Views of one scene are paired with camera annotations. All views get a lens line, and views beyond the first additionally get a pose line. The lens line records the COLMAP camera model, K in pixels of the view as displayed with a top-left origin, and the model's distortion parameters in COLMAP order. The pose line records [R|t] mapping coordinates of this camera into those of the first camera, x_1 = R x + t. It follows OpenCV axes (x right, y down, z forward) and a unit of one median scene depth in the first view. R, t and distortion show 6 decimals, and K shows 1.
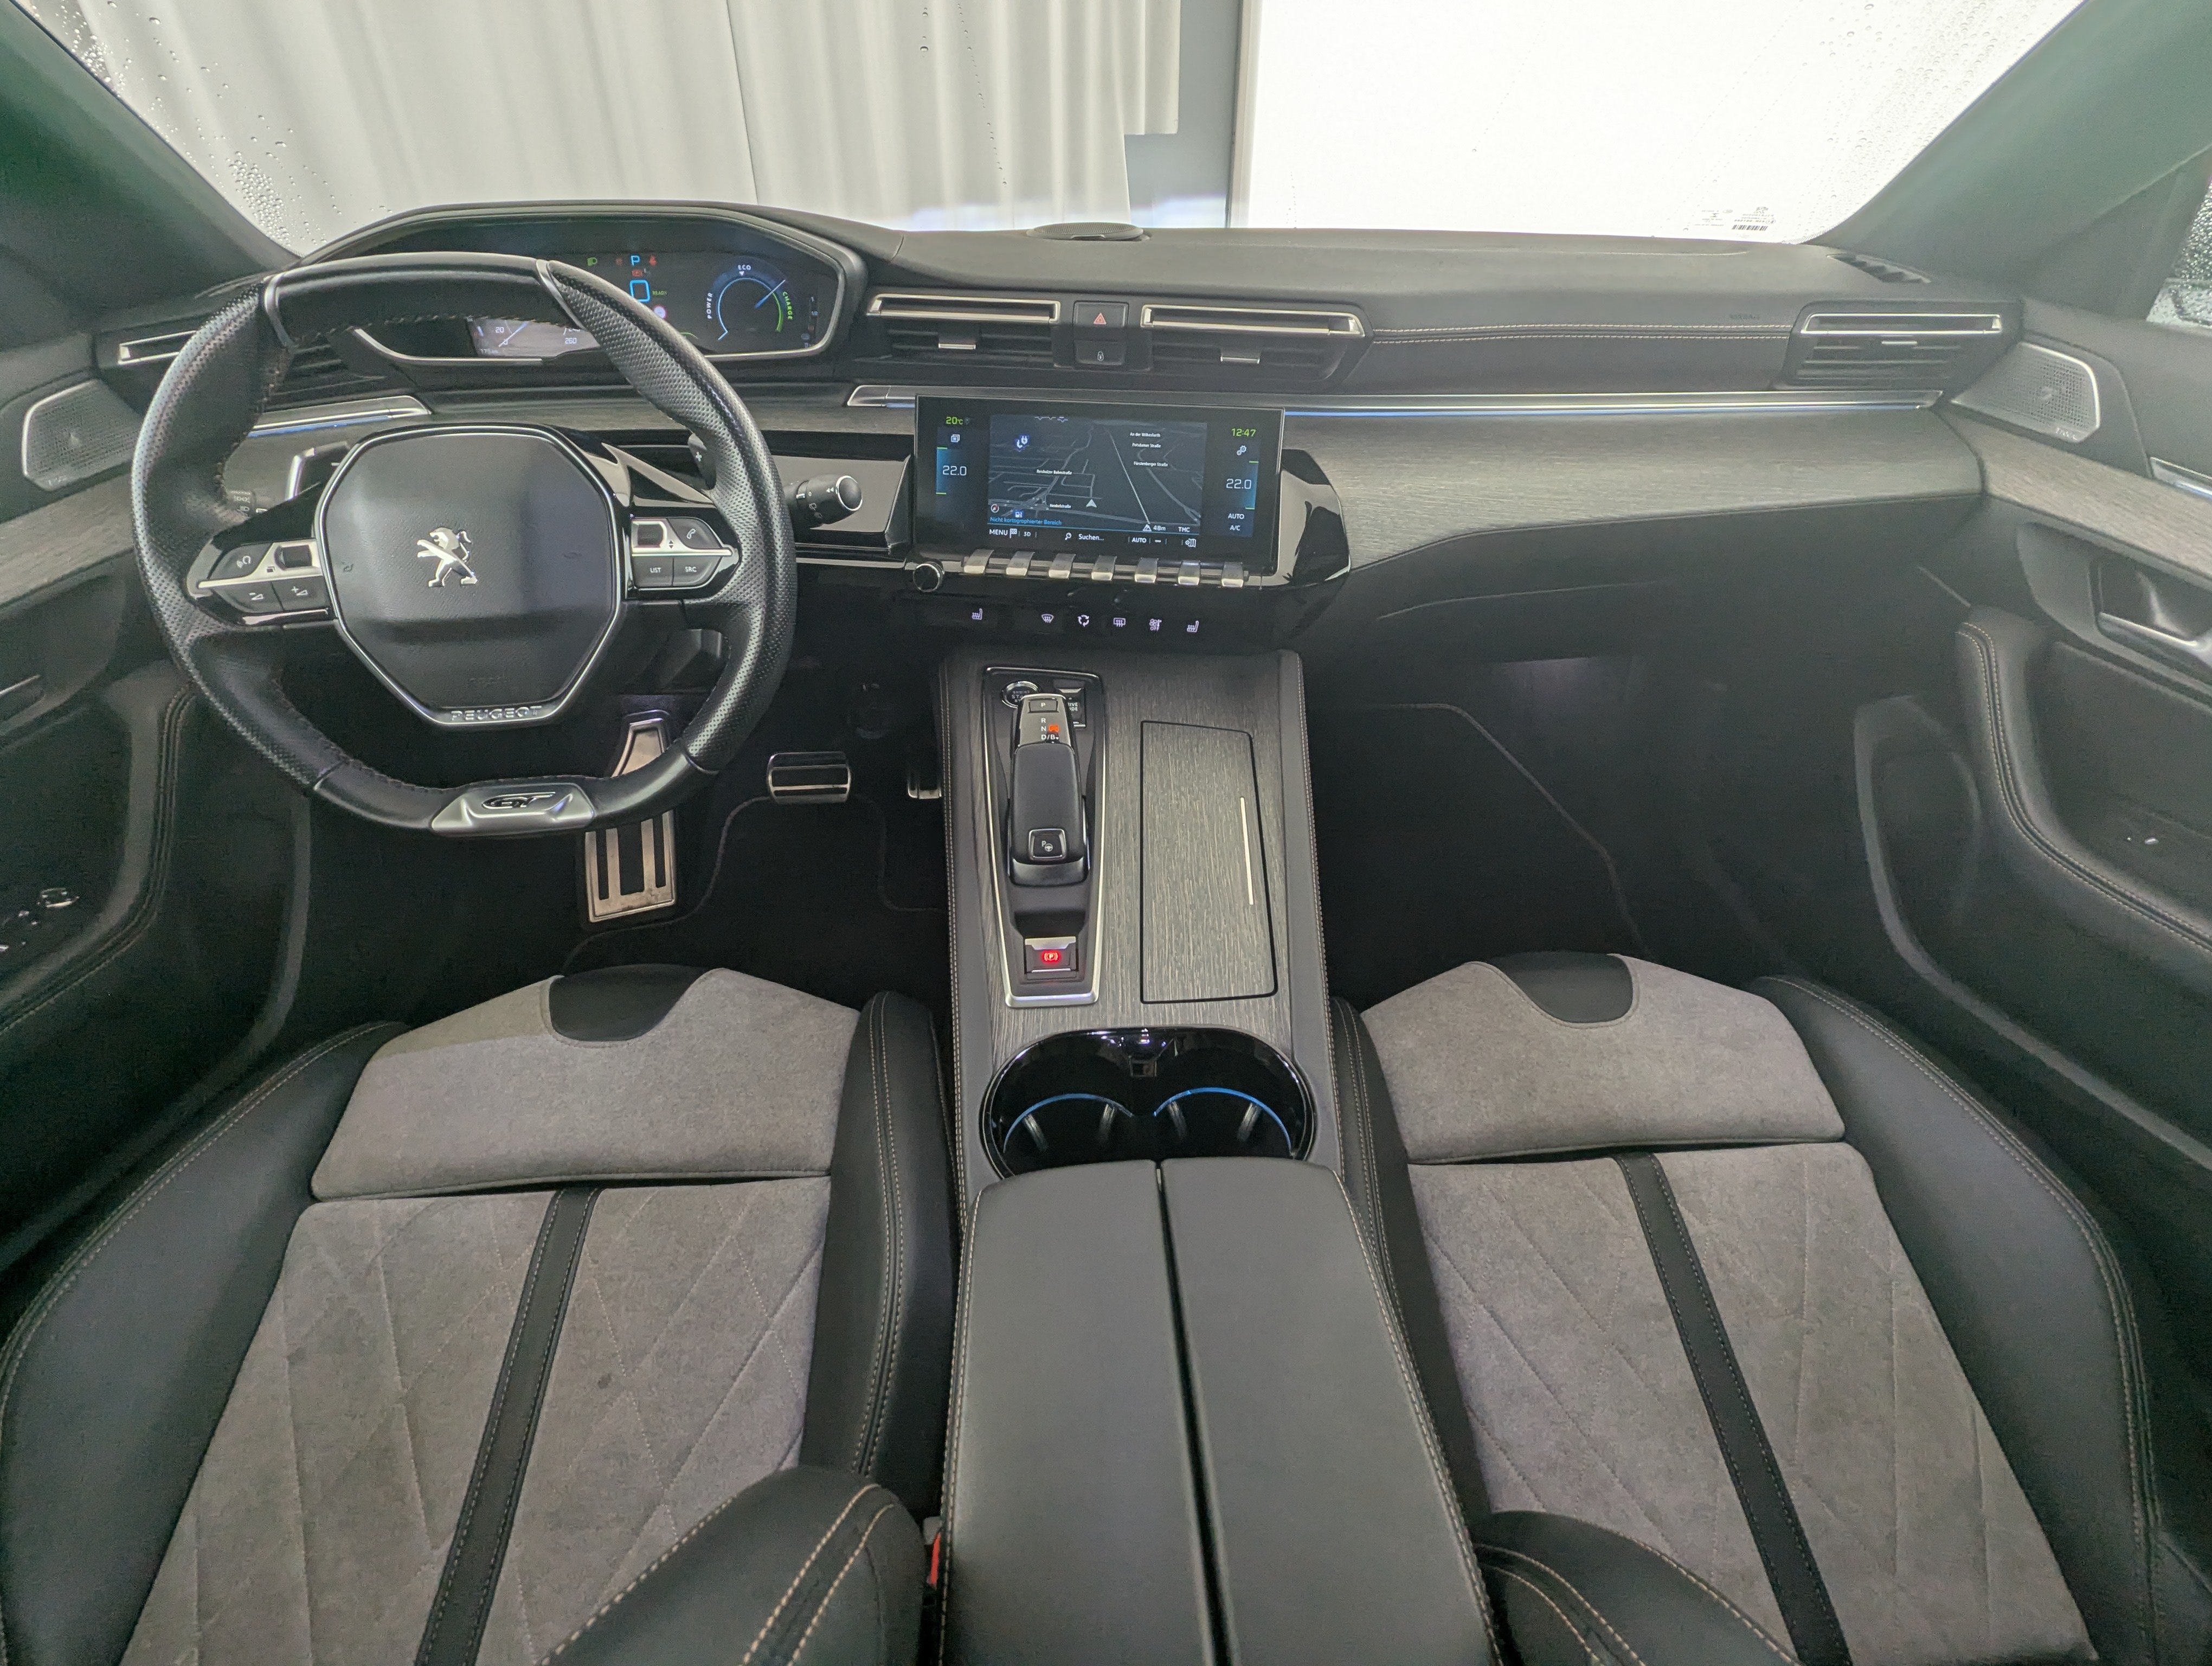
lens RADIAL K [[1051.8, 0, 1091.6], [0, 1051.8, 838.9], [0, 0, 1]] dist [0.002699, -0.001311]
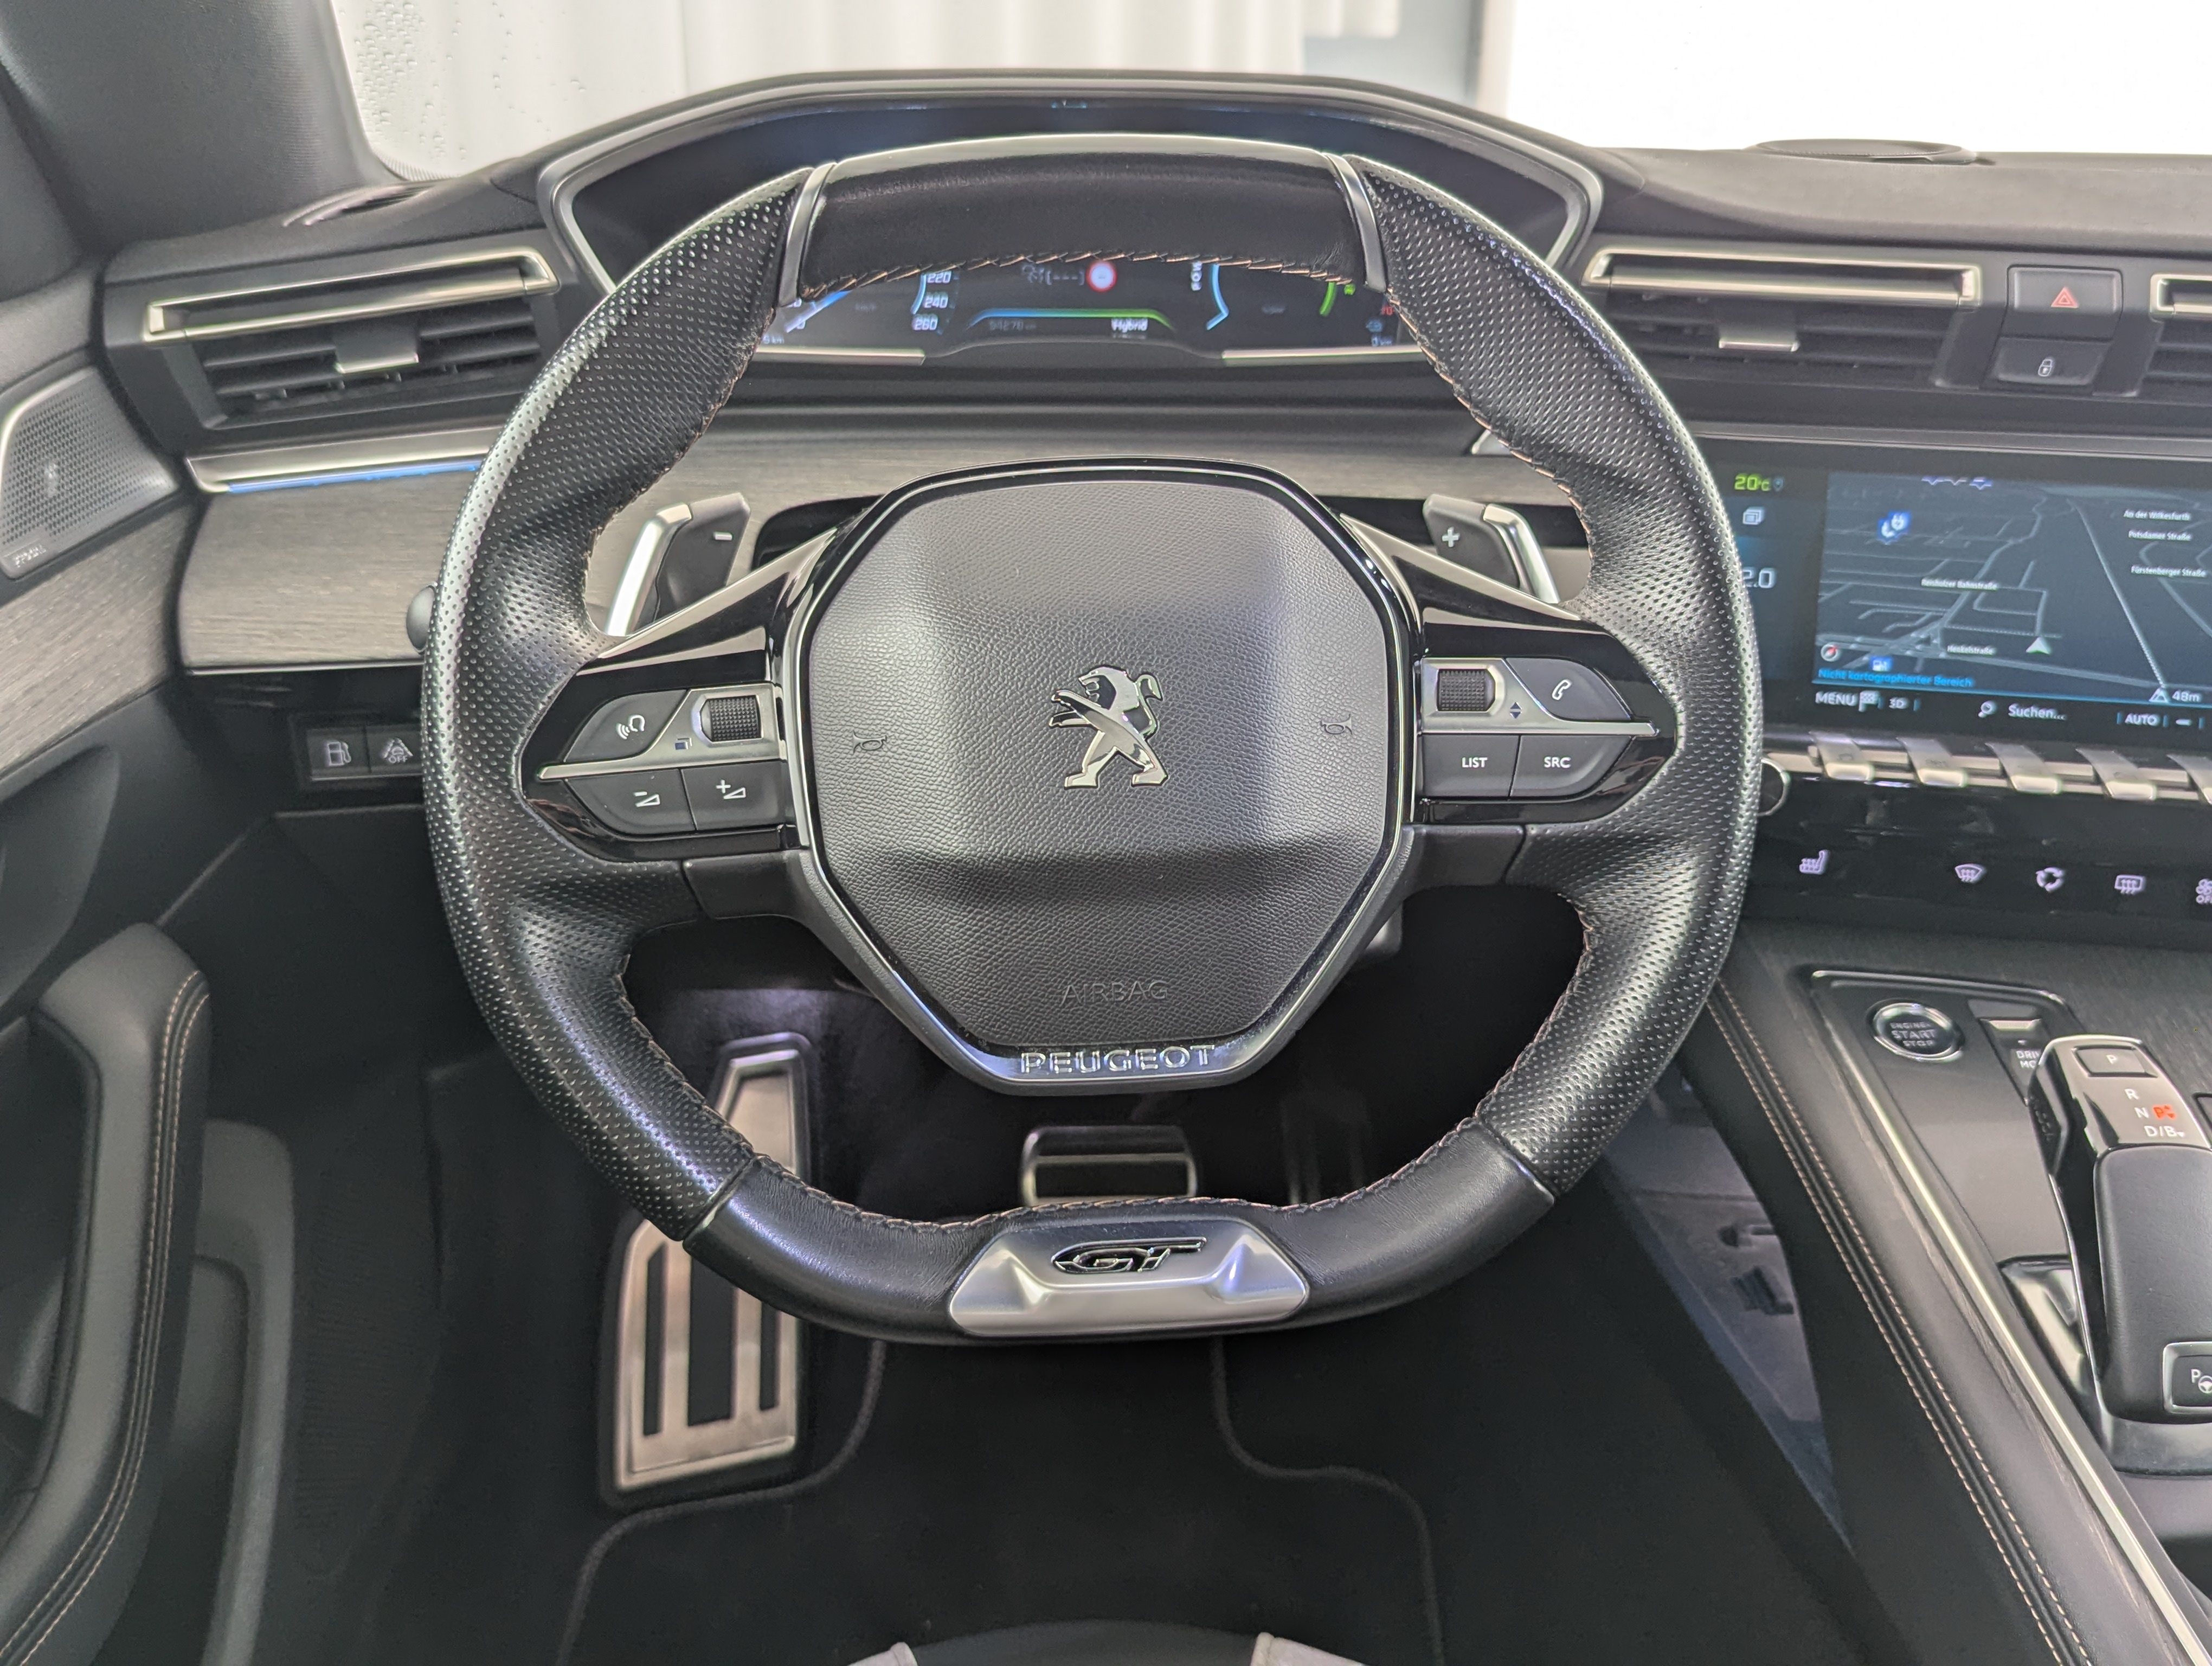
lens RADIAL K [[2051.0, 0, 1126.8], [0, 2051.0, 829.3], [0, 0, 1]] dist [0.035182, 0.000000]
pose [[0.999766, 0.021425, -0.002834, -0.432403], [-0.021525, 0.975433, -0.219242, -0.015725], [-0.001933, 0.219252, 0.975666, 0.083093]]
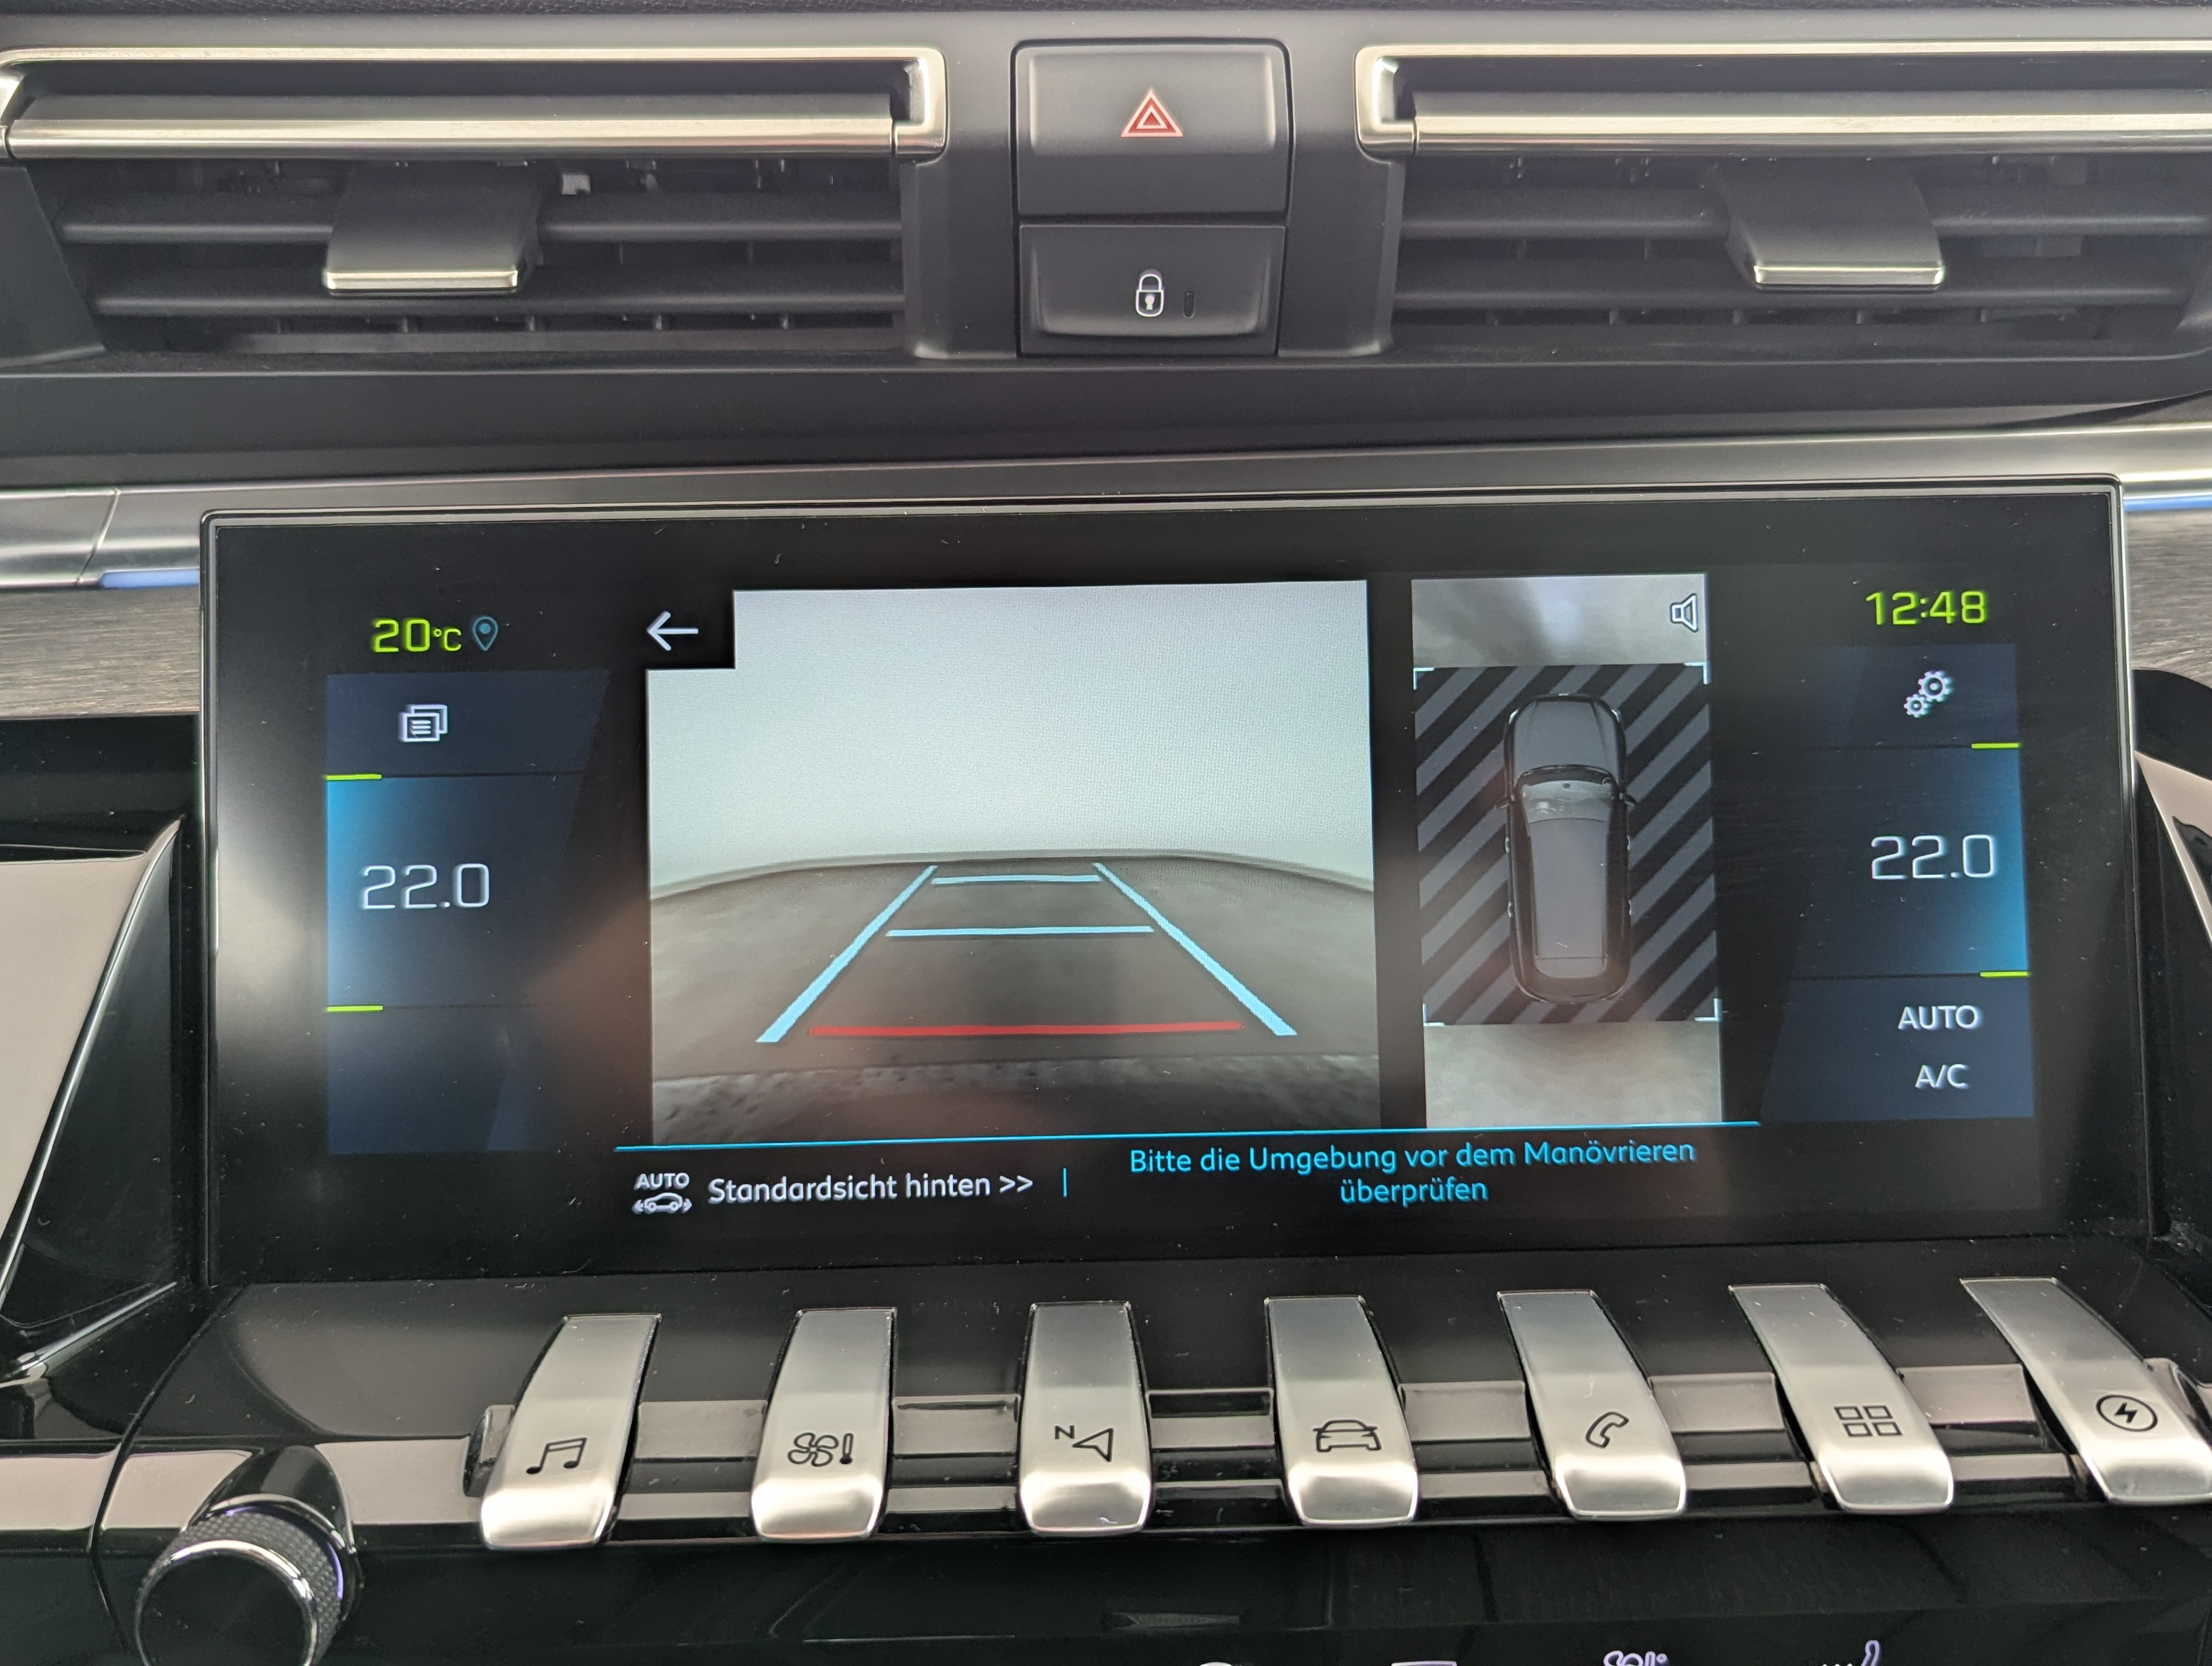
lens RADIAL K [[2267.3, 0, 1095.2], [0, 2267.3, 818.1], [0, 0, 1]] dist [0.036219, 0.000000]
pose [[0.989583, -0.068272, 0.126748, -0.065280], [0.099635, 0.960278, -0.260653, -0.253465], [-0.103918, 0.270566, 0.957076, 0.621233]]
